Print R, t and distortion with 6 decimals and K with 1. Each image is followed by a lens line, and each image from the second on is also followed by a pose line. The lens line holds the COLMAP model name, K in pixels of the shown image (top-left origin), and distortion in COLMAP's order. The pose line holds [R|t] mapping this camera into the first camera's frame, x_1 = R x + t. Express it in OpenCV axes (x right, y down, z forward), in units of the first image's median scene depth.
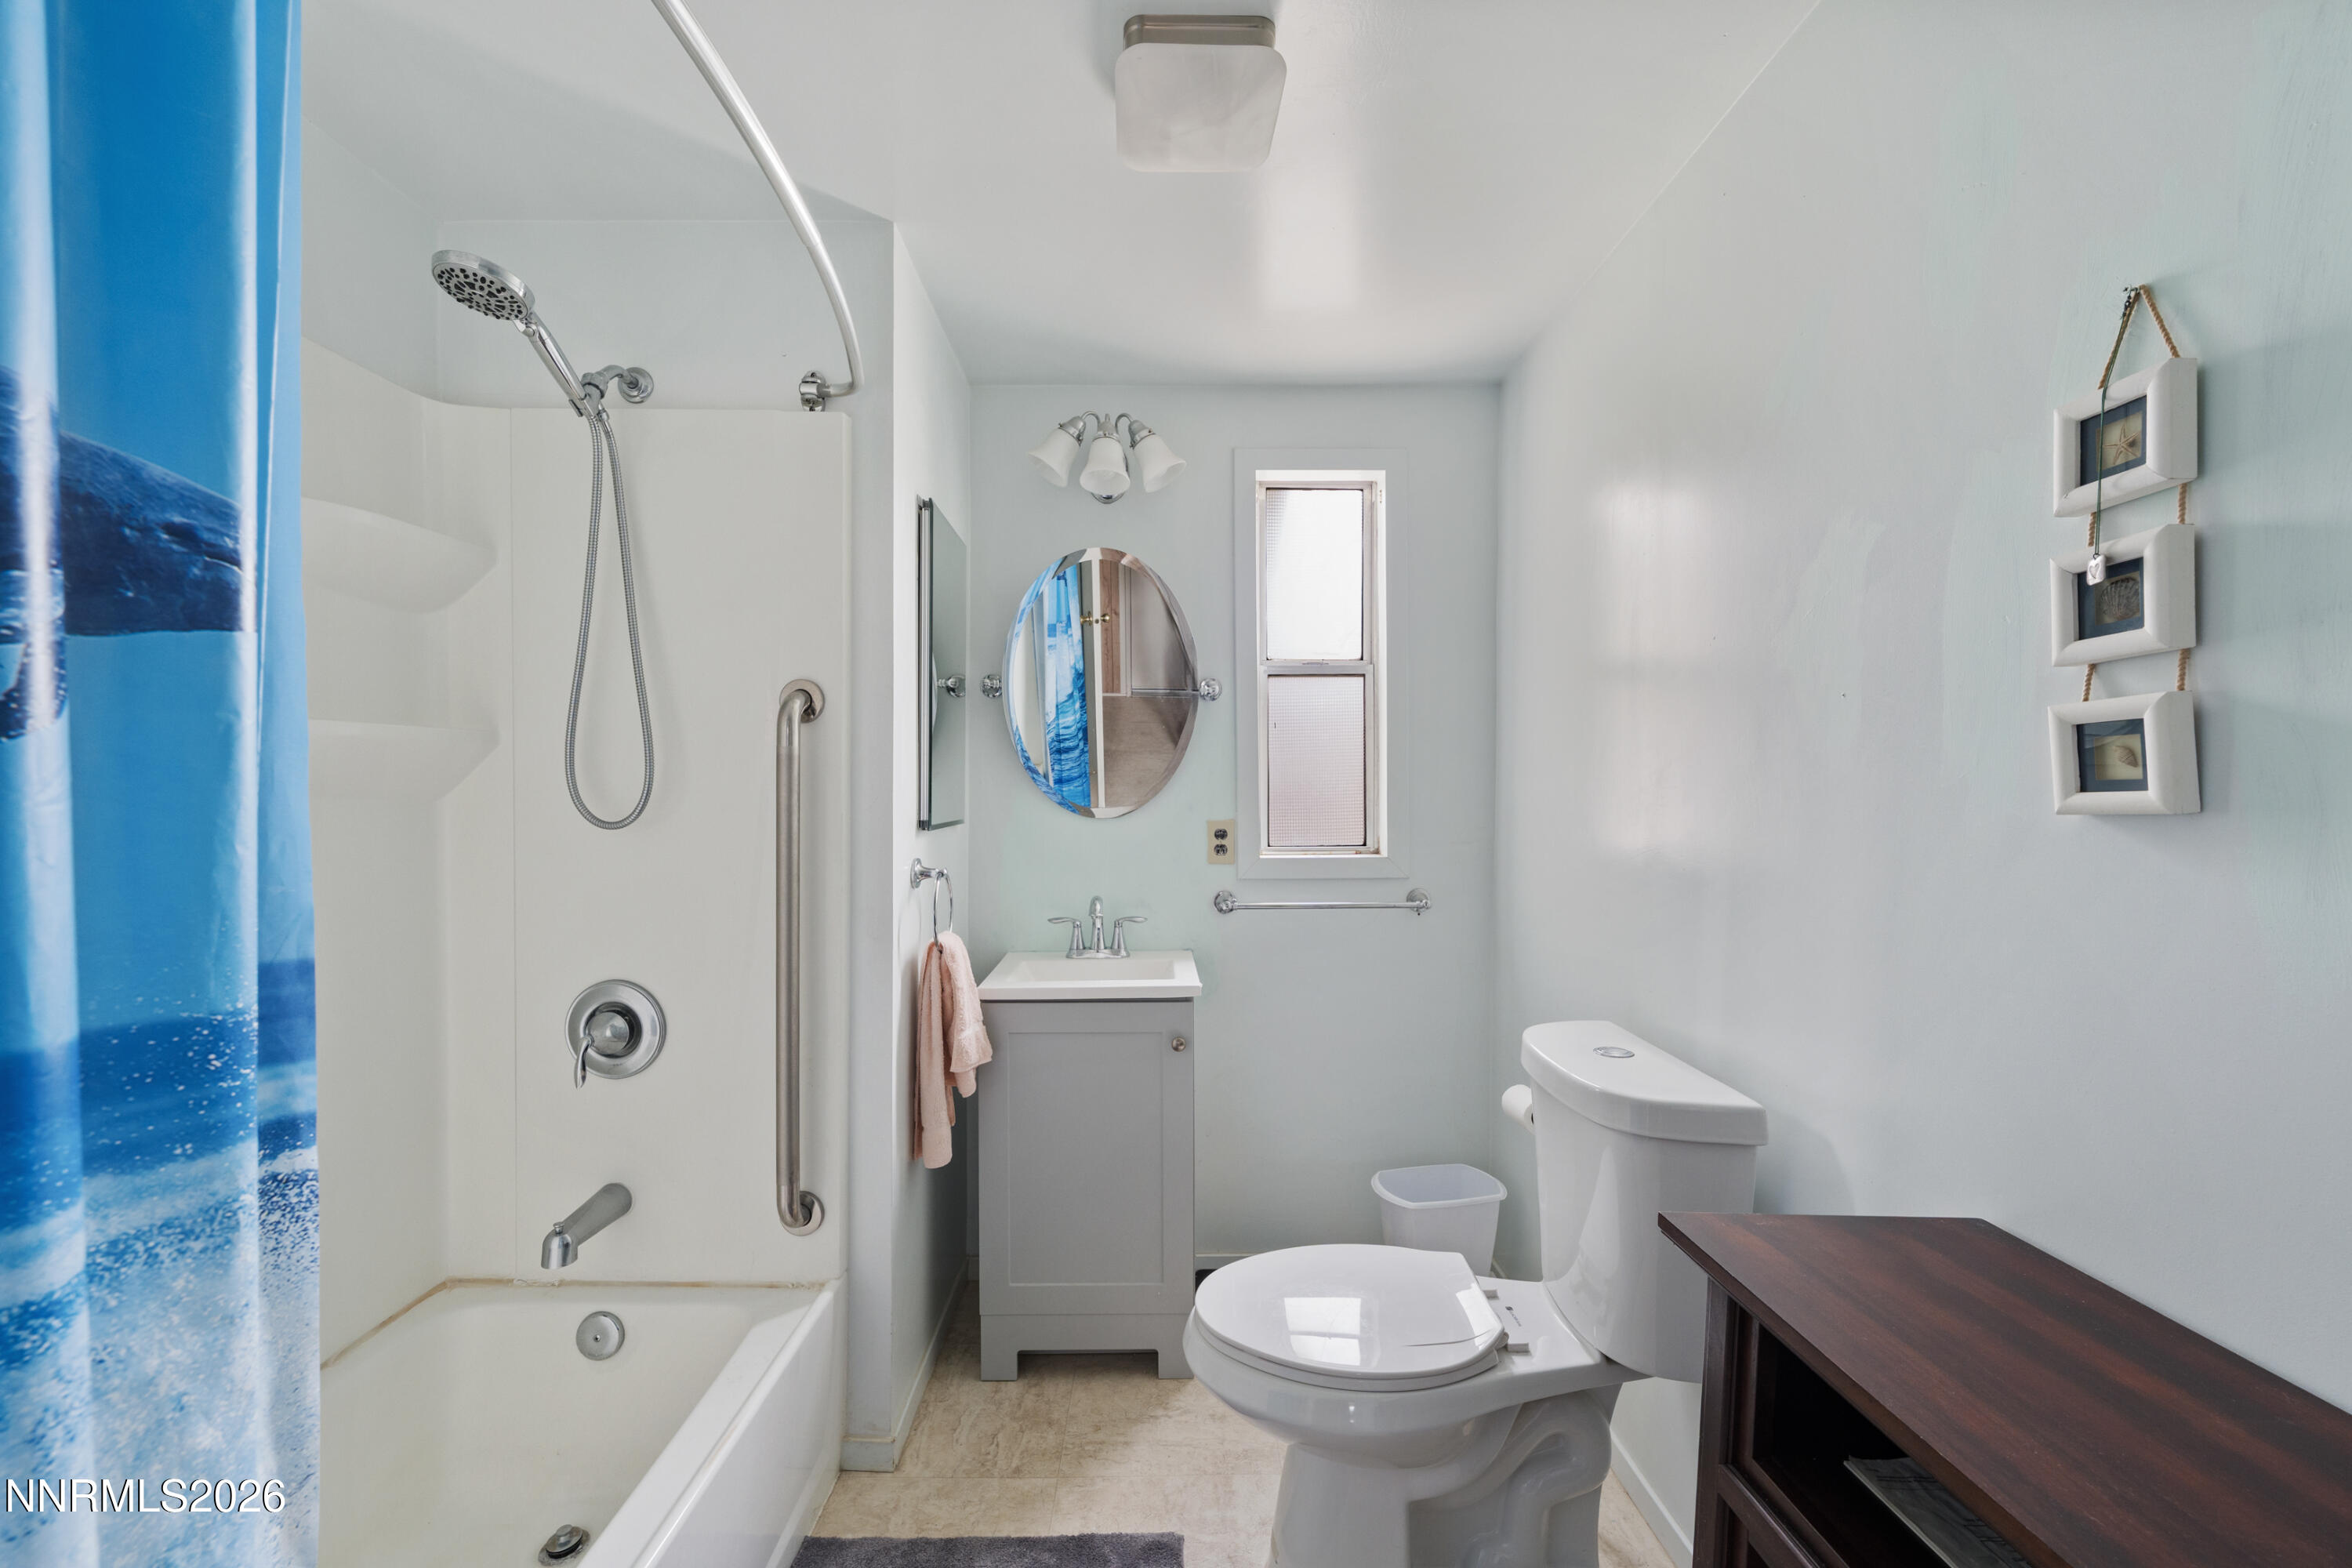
lens RADIAL K [[979.7, 0, 1176.0], [0, 979.7, 784.0], [0, 0, 1]] dist [-0.000827, 0.000755]
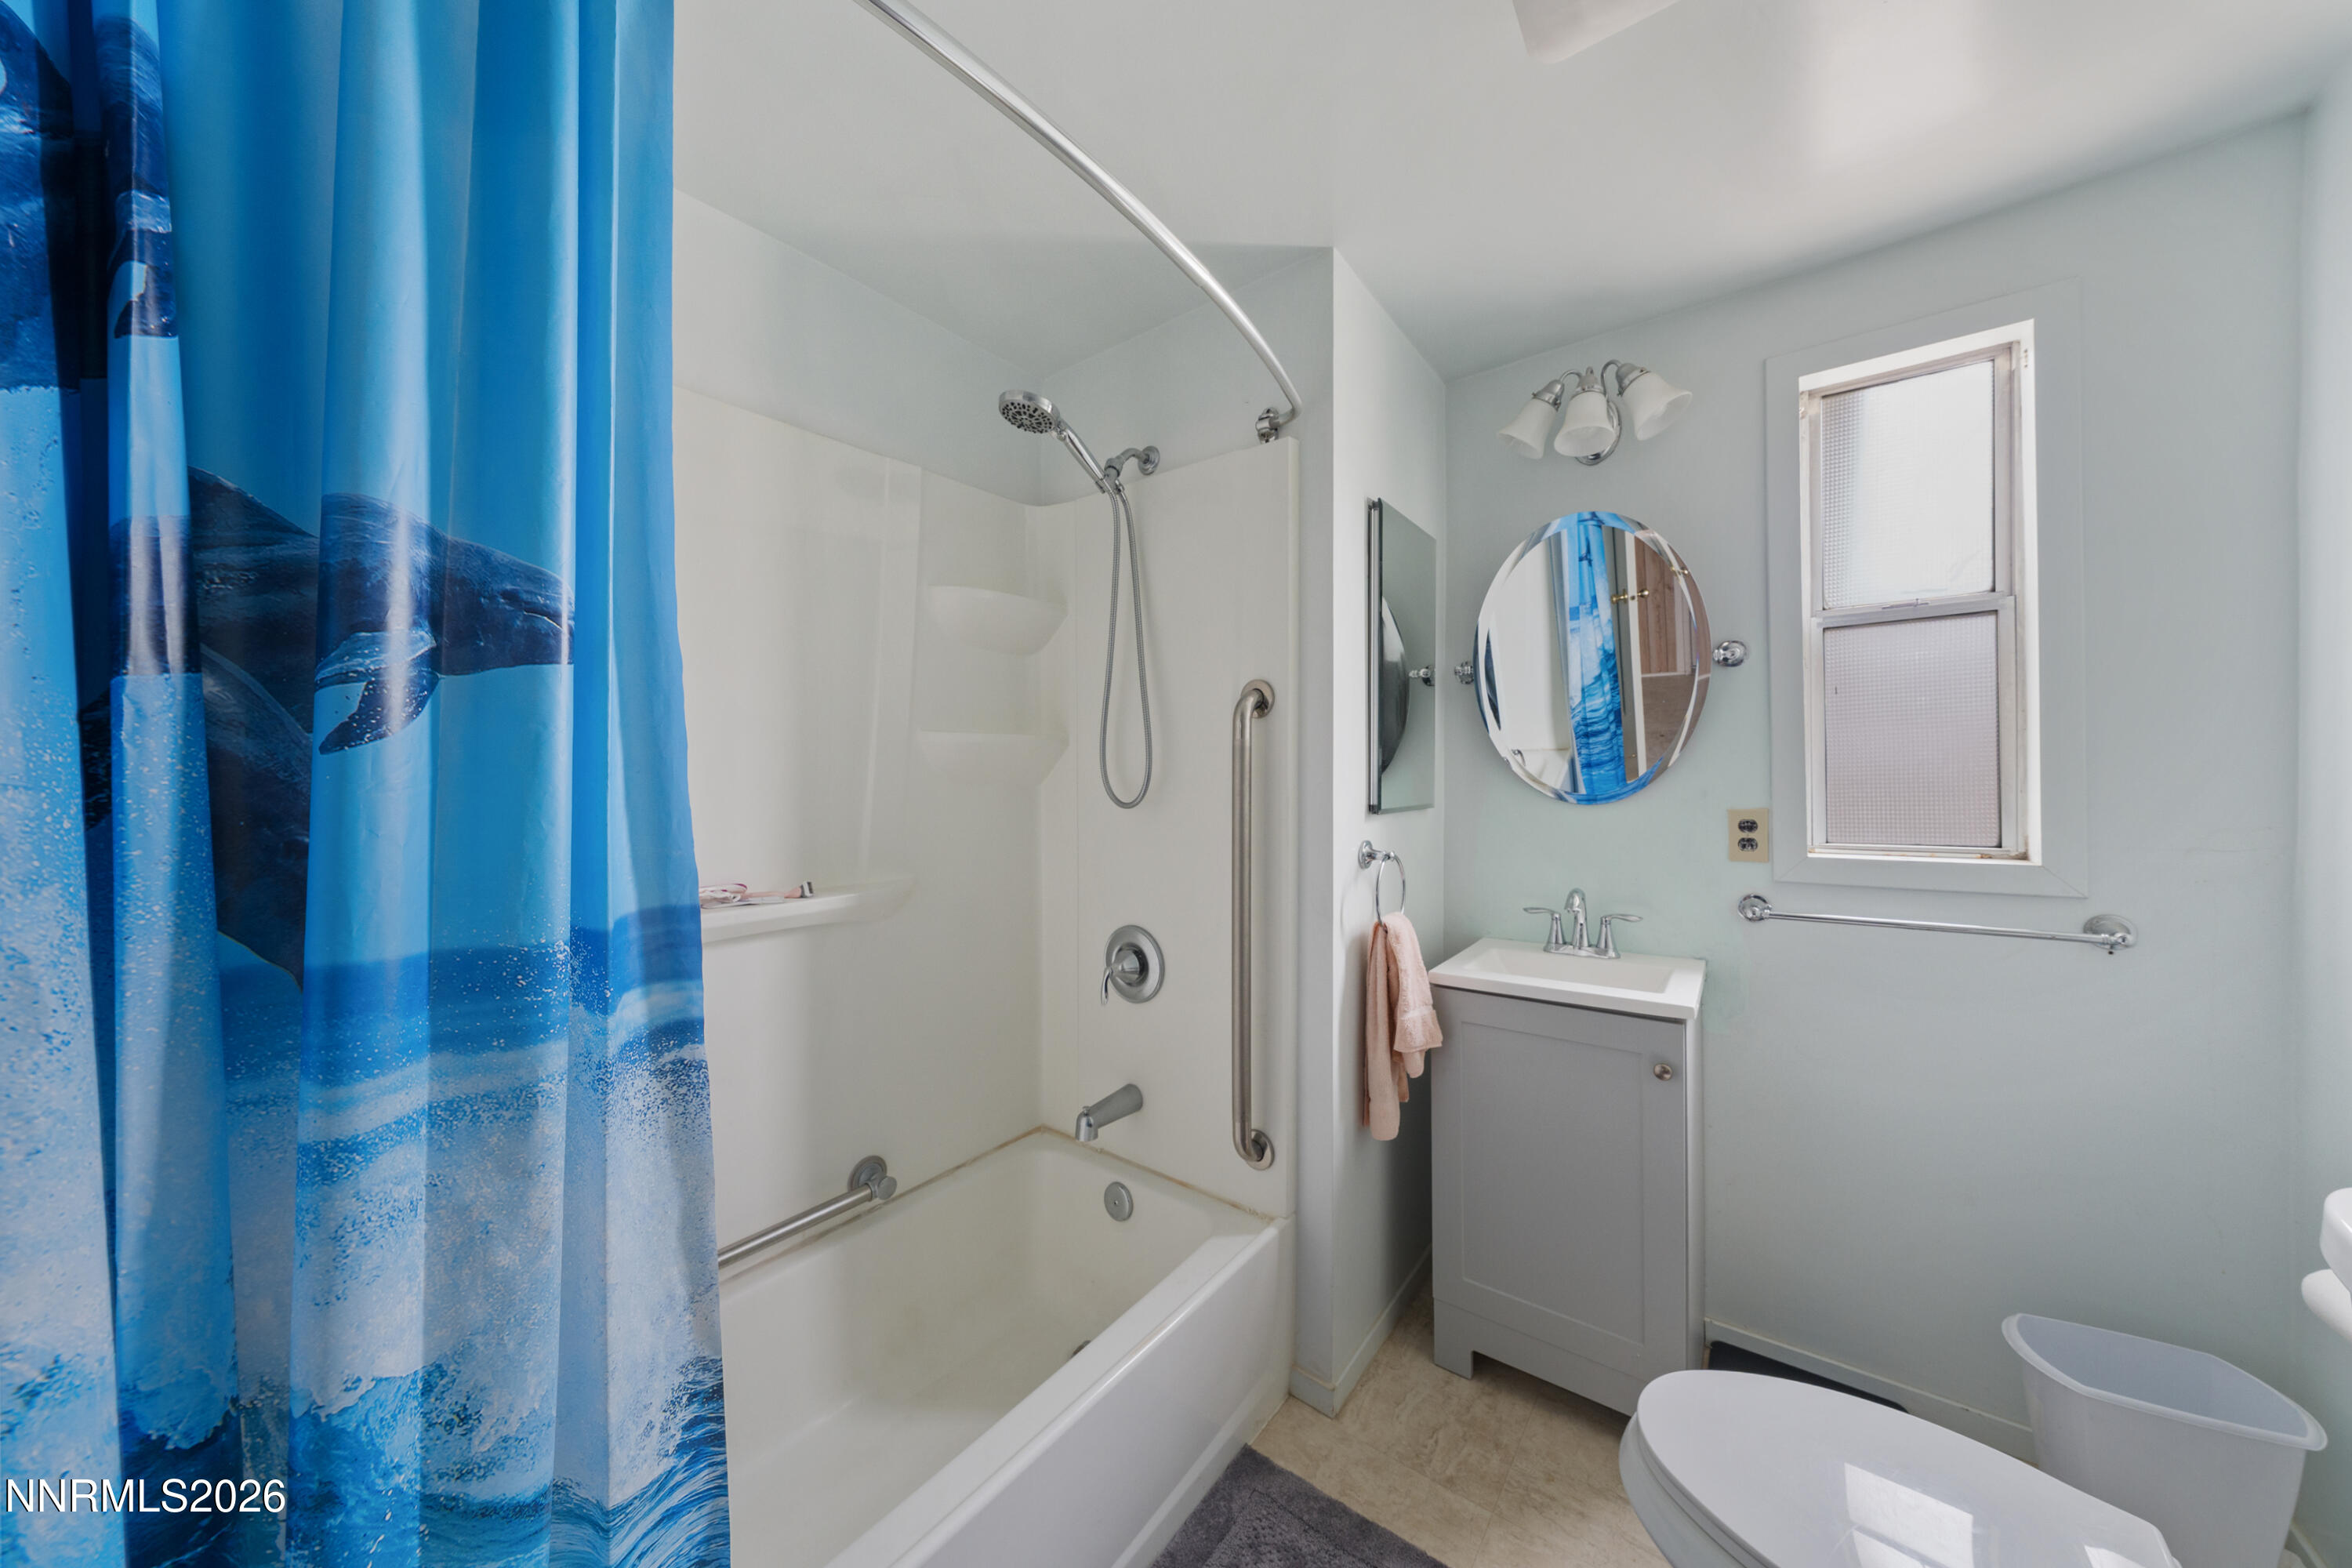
lens RADIAL K [[801.6, 0, 1166.0], [0, 801.6, 771.8], [0, 0, 1]] dist [-0.000748, -0.000141]
pose [[0.773832, -0.011721, -0.633283, 0.129314], [0.012305, 0.999918, -0.003471, 0.002313], [0.633272, -0.005107, 0.773913, 0.217674]]
